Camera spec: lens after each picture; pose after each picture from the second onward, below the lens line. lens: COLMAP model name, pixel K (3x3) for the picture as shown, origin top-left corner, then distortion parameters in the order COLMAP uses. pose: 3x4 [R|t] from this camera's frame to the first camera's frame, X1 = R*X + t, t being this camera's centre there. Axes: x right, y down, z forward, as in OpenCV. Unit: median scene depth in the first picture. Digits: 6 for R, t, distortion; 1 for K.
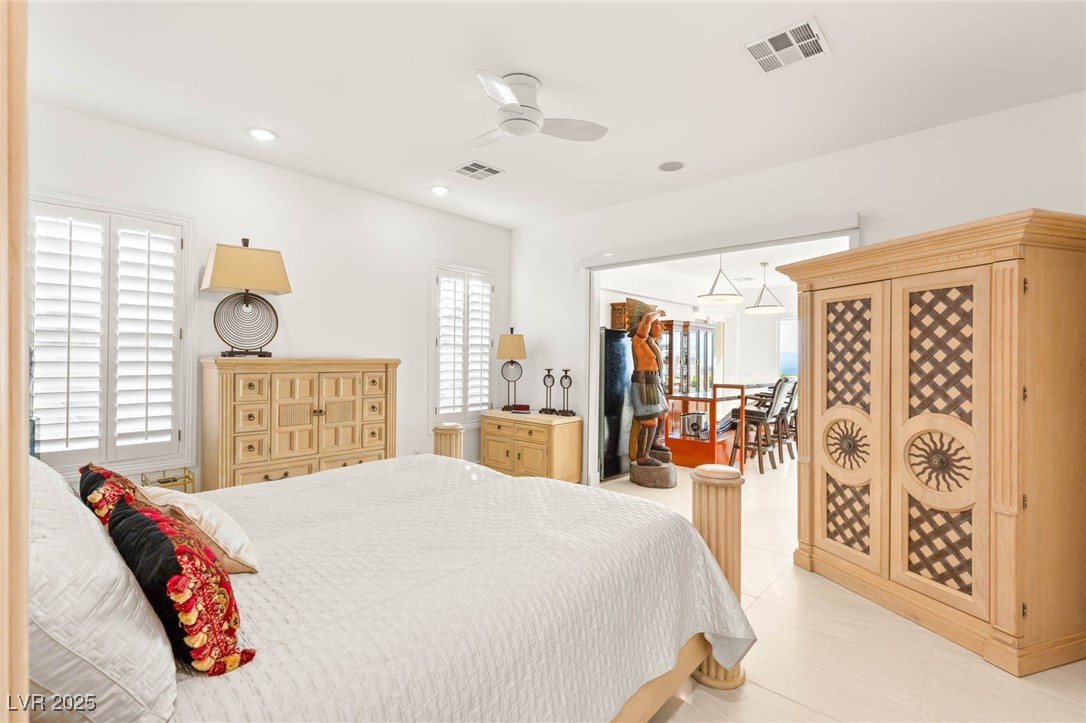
lens RADIAL K [[488.9, 0, 543.8], [0, 488.9, 359.1], [0, 0, 1]] dist [0.003431, -0.000217]
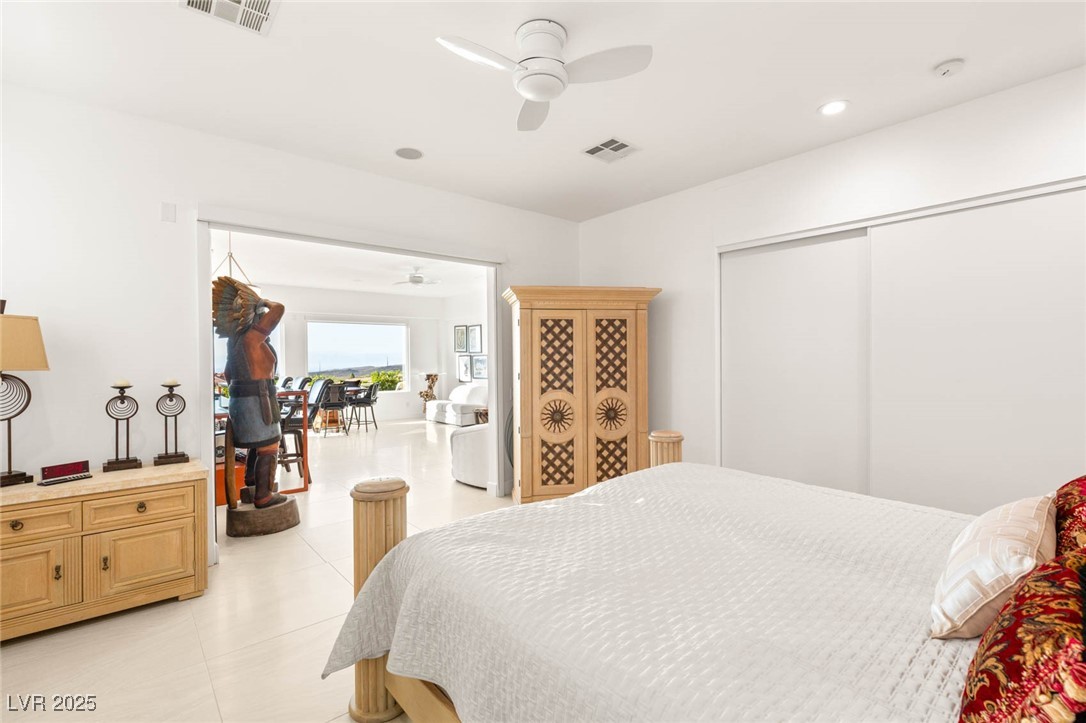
lens RADIAL K [[488.9, 0, 544.4], [0, 488.9, 360.7], [0, 0, 1]] dist [0.003431, -0.000217]
pose [[0.121636, -0.015366, 0.992456, -0.865534], [0.014485, 0.999801, 0.013705, -0.015075], [-0.992469, 0.012709, 0.121835, 0.870882]]
